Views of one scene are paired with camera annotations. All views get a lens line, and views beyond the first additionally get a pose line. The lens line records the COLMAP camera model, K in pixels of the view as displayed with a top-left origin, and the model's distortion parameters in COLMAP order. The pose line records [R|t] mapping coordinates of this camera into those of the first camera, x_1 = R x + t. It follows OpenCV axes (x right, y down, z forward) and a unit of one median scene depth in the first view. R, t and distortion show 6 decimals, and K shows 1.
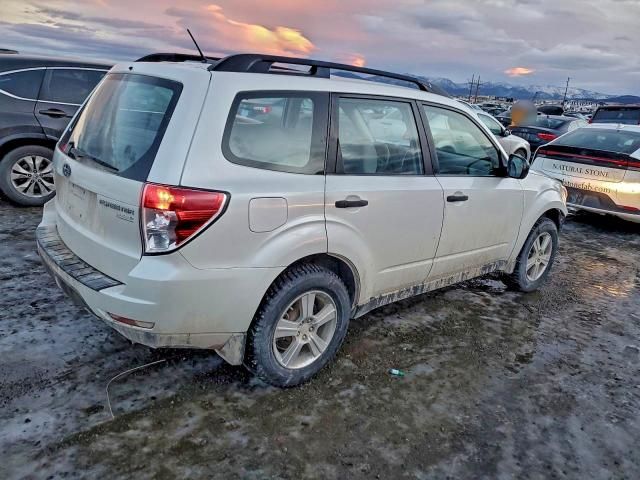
lens RADIAL K [[506.1, 0, 320.0], [0, 506.1, 240.0], [0, 0, 1]] dist [0.003891, 0.009954]
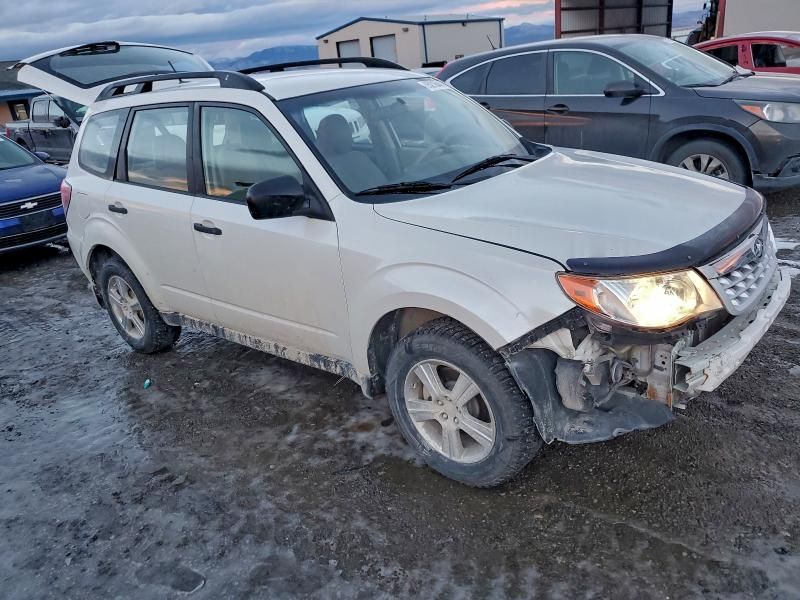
lens RADIAL K [[606.5, 0, 397.1], [0, 606.5, 308.9], [0, 0, 1]] dist [0.037676, -0.037331]
pose [[0.147783, 0.263930, -0.953153, 1.065536], [-0.172279, 0.955871, 0.237971, -0.205028], [0.973900, 0.129040, 0.186731, 0.976560]]
